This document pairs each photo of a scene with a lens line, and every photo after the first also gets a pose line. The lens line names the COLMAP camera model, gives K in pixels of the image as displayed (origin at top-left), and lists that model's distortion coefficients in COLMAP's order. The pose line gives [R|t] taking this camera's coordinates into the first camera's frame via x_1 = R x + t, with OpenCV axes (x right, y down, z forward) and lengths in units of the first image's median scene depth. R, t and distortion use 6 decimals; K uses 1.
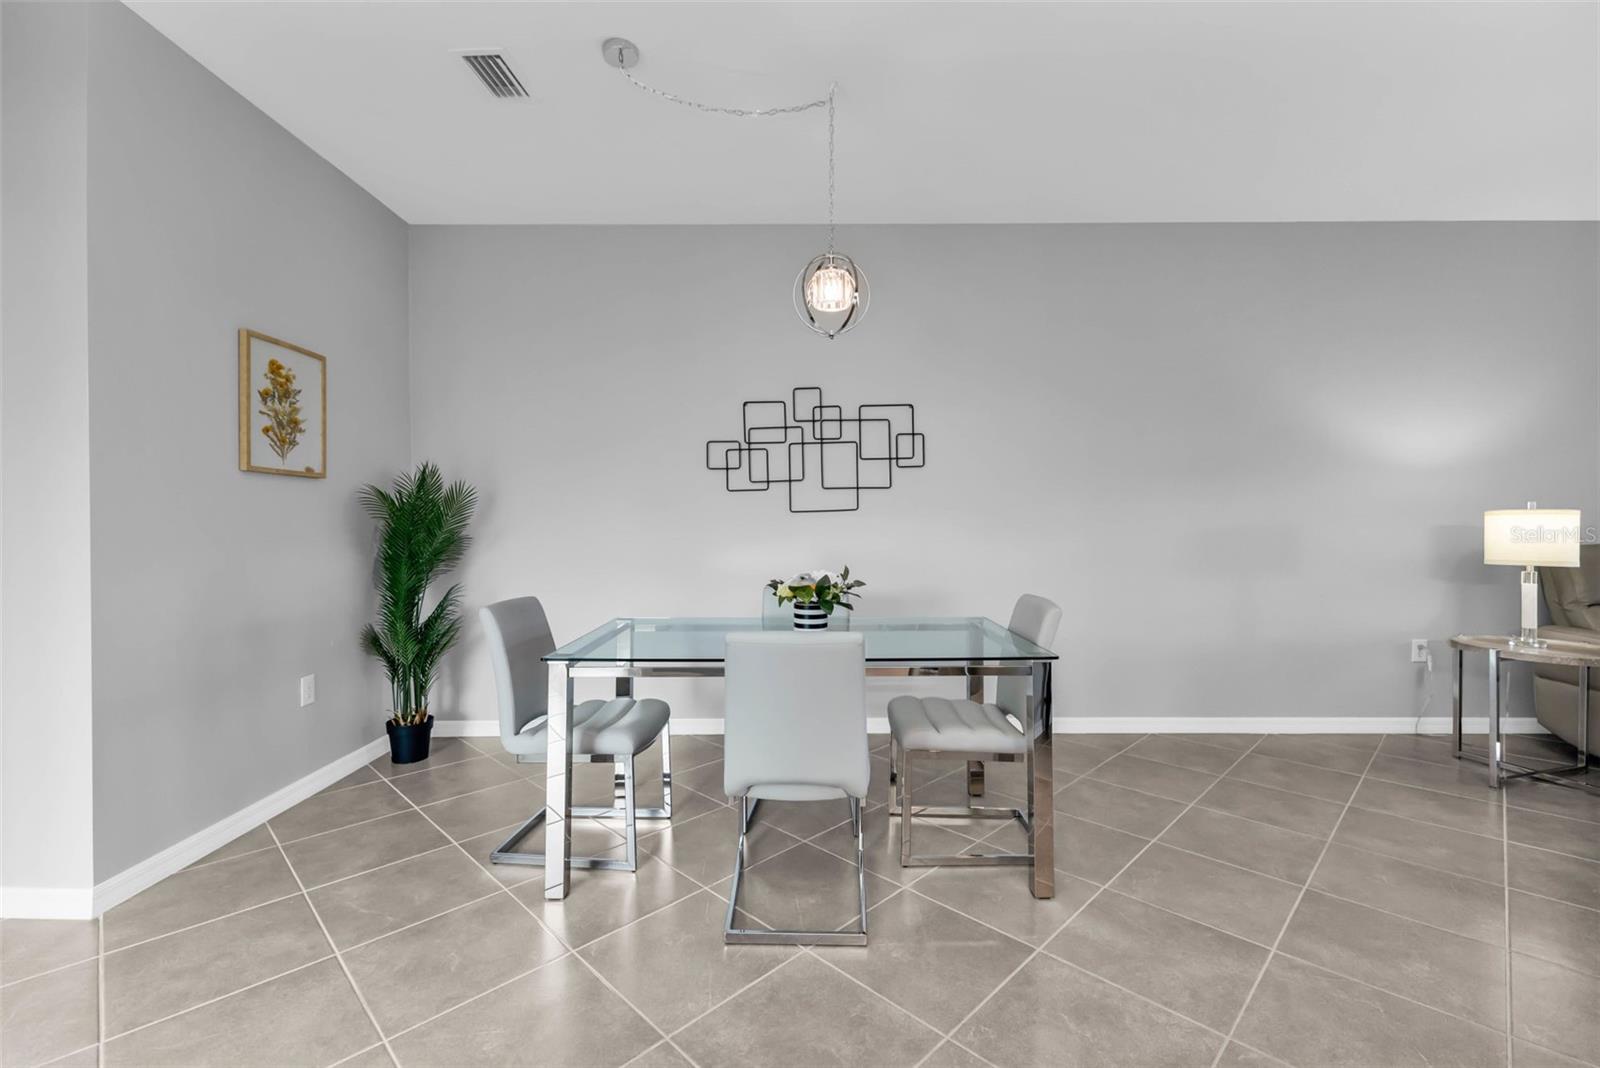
lens RADIAL K [[693.9, 0, 805.5], [0, 693.9, 528.9], [0, 0, 1]] dist [0.008395, -0.001186]
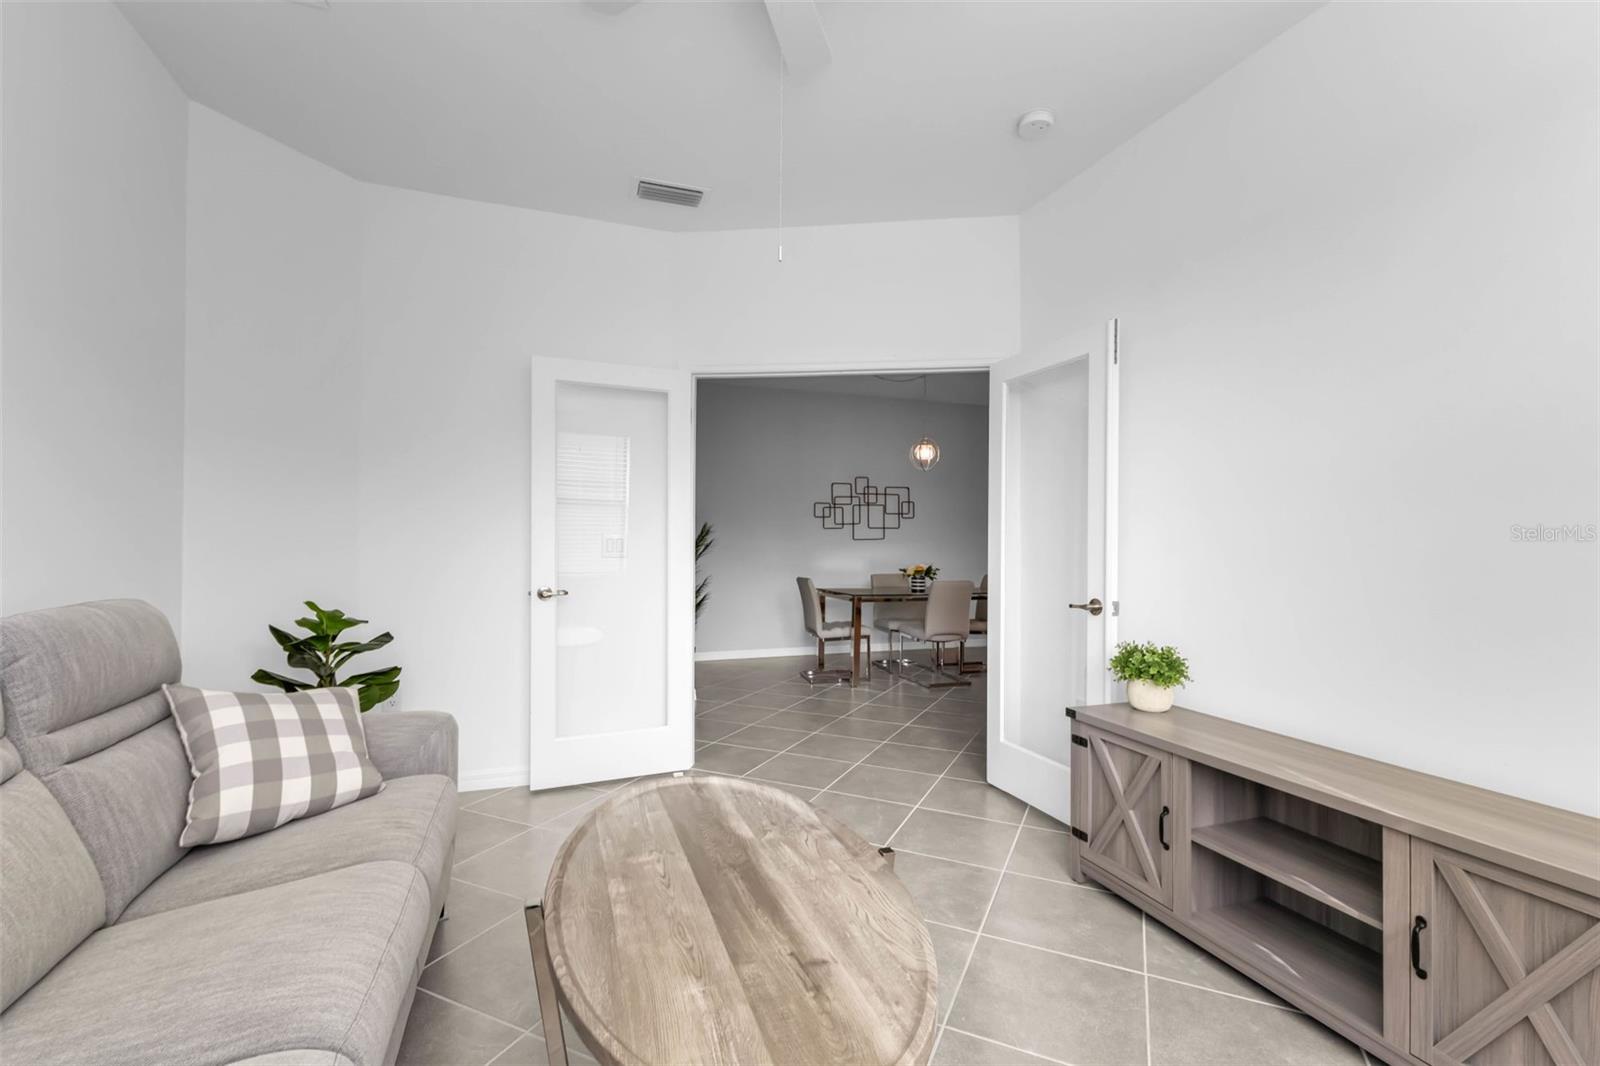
lens RADIAL K [[697.9, 0, 799.9], [0, 697.9, 540.6], [0, 0, 1]] dist [0.001971, -0.000026]
pose [[0.940750, 0.010388, 0.338941, -0.837991], [-0.004210, 0.999811, -0.018957, 0.016562], [-0.339074, 0.016407, 0.940617, -0.813795]]
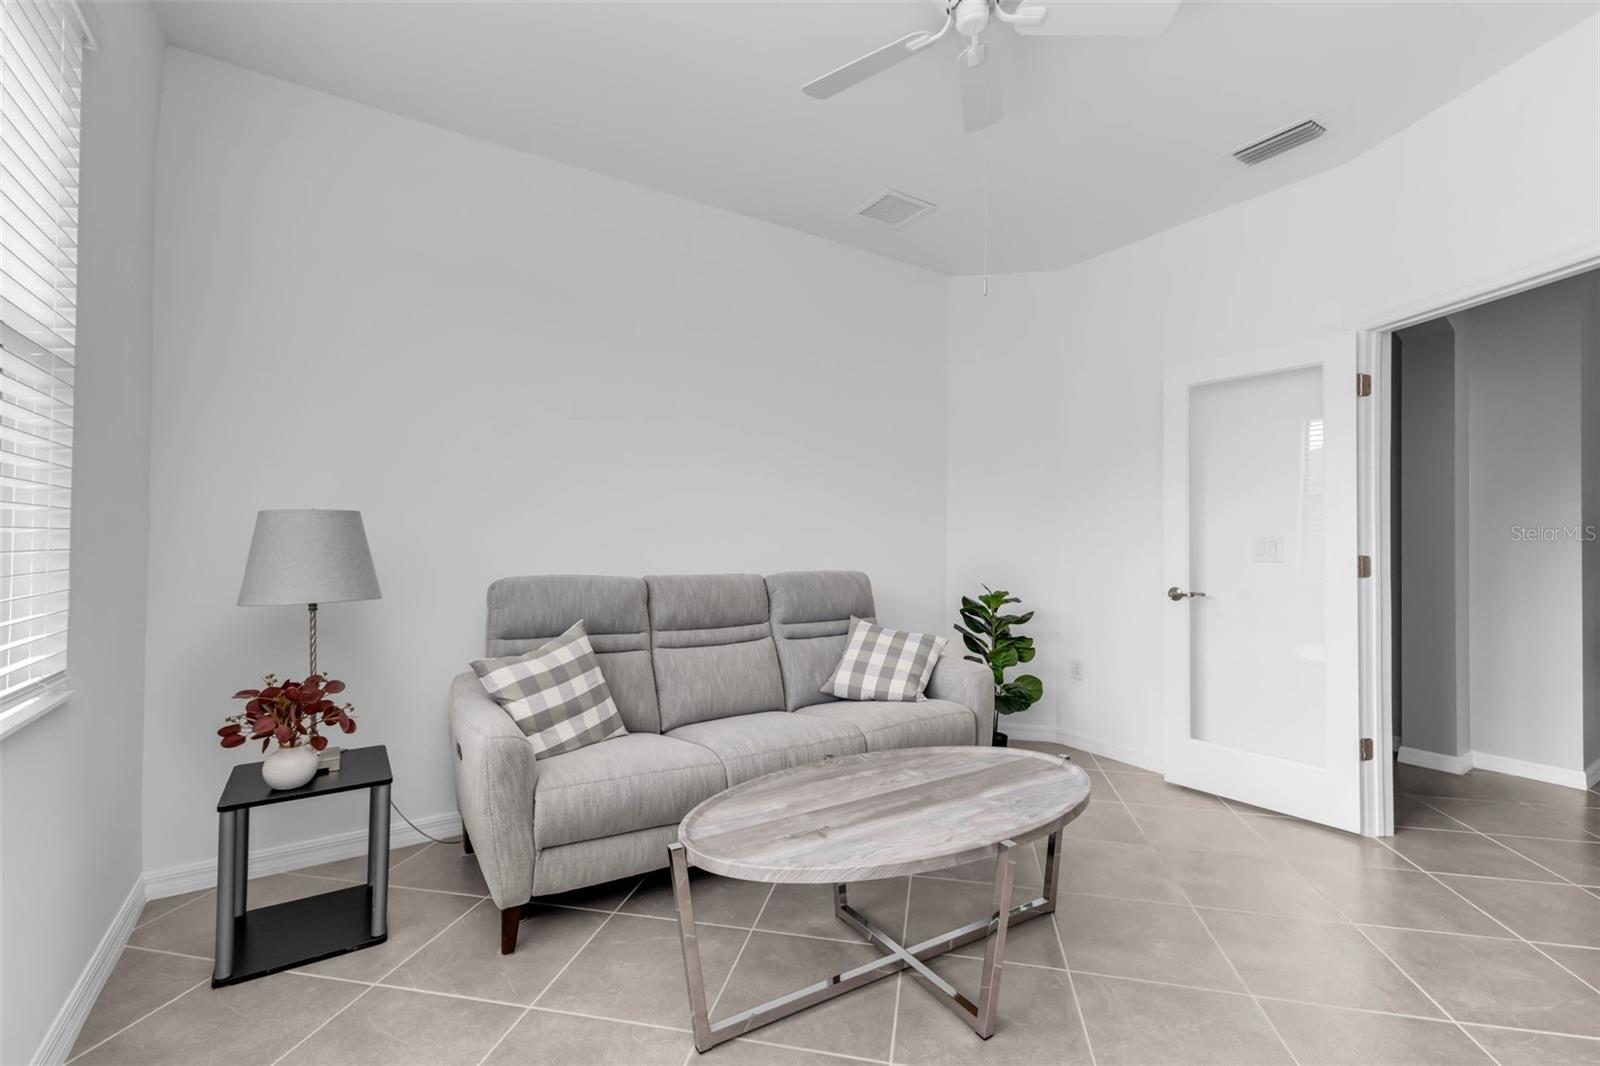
lens RADIAL K [[693.9, 0, 805.5], [0, 693.9, 527.9], [0, 0, 1]] dist [0.008395, -0.001186]
pose [[0.551106, -0.007940, -0.834398, -0.363836], [-0.020987, 0.999506, -0.023373, 0.013777], [0.834172, 0.030393, 0.550667, -0.779762]]
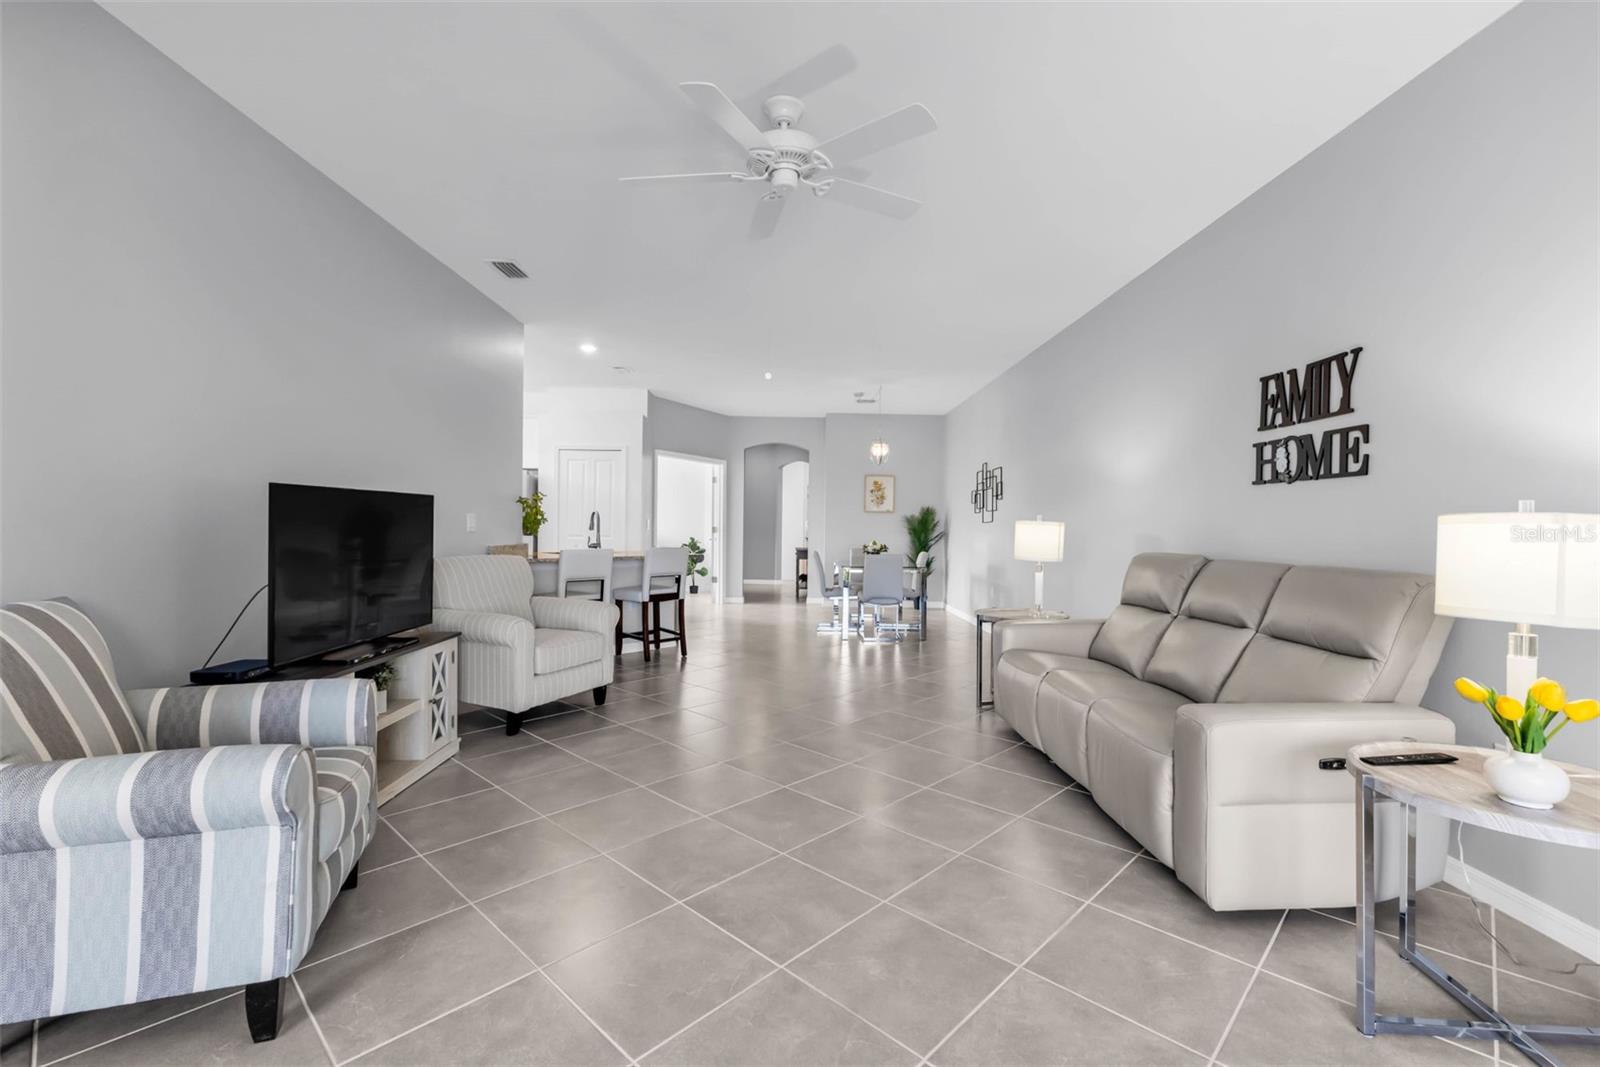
lens RADIAL K [[698.1, 0, 802.1], [0, 698.1, 524.6], [0, 0, 1]] dist [0.008543, -0.000550]
pose [[0.014625, 0.000992, -0.999893, 2.087203], [-0.025064, 0.999686, 0.000625, -0.006772], [0.999579, 0.025052, 0.014645, 0.425025]]
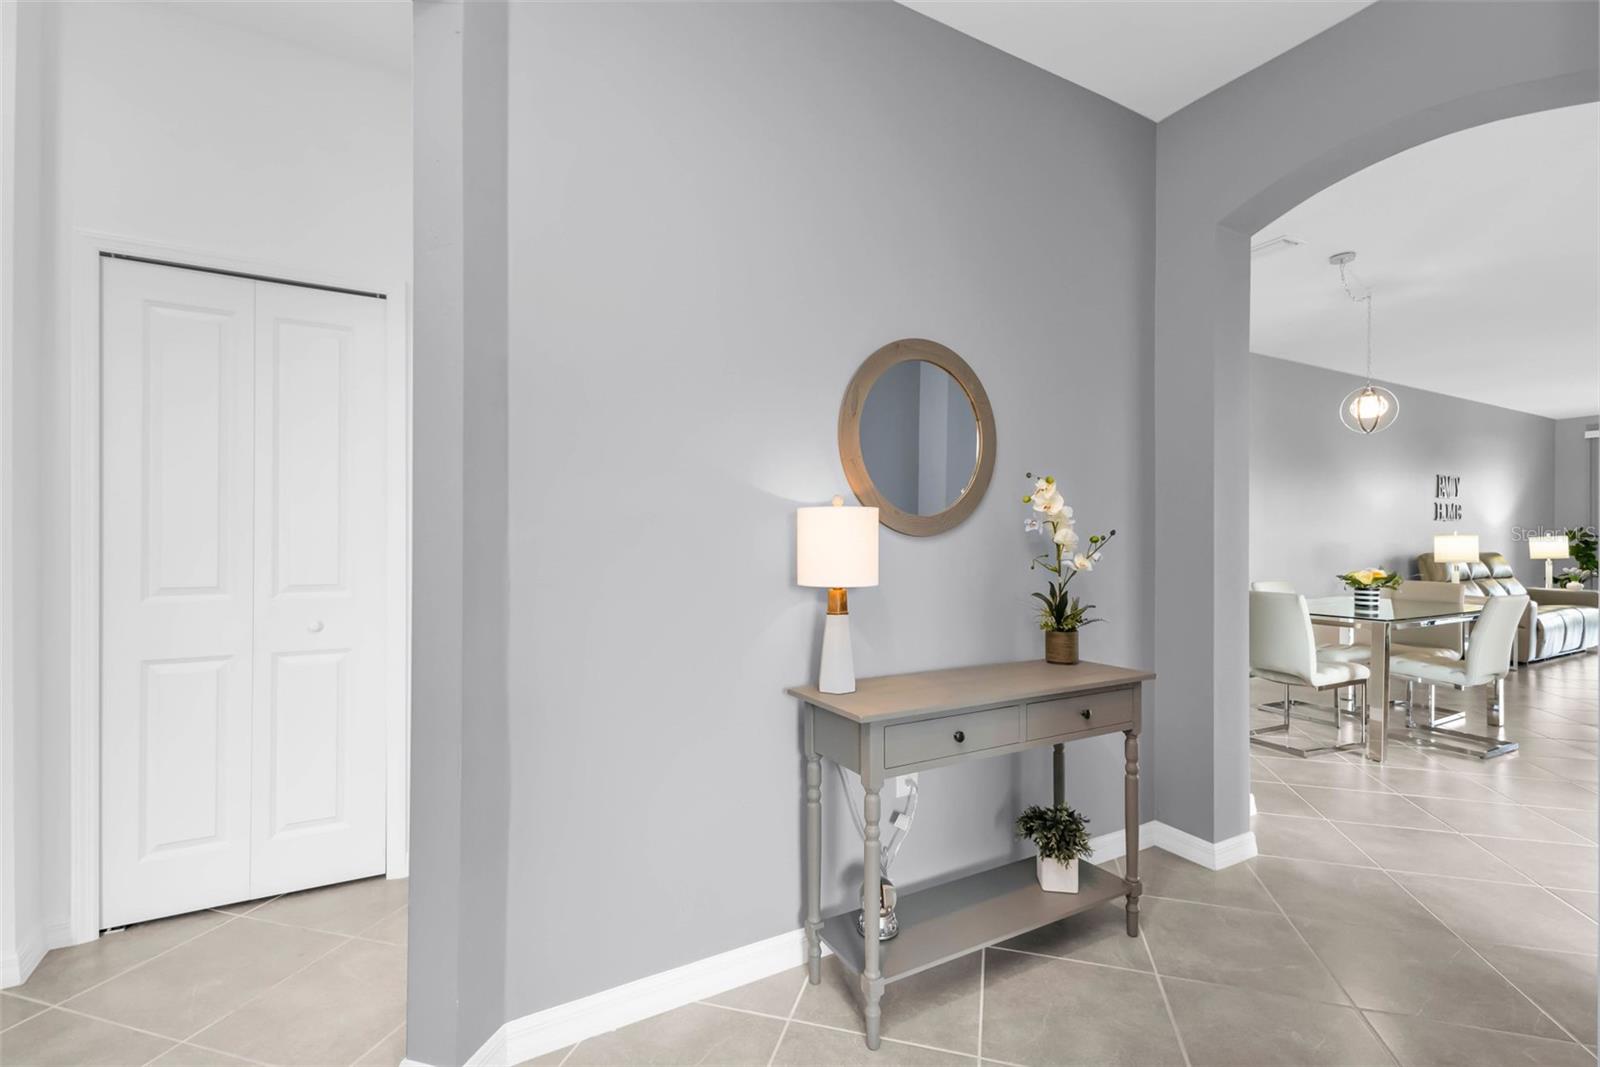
lens RADIAL K [[685.5, 0, 804.9], [0, 685.5, 539.1], [0, 0, 1]] dist [0.002109, 0.000029]
pose [[0.880592, 0.003598, 0.473861, -1.357040], [0.002121, 0.999931, -0.011533, 0.003684], [-0.473870, 0.011161, 0.880524, 0.113646]]
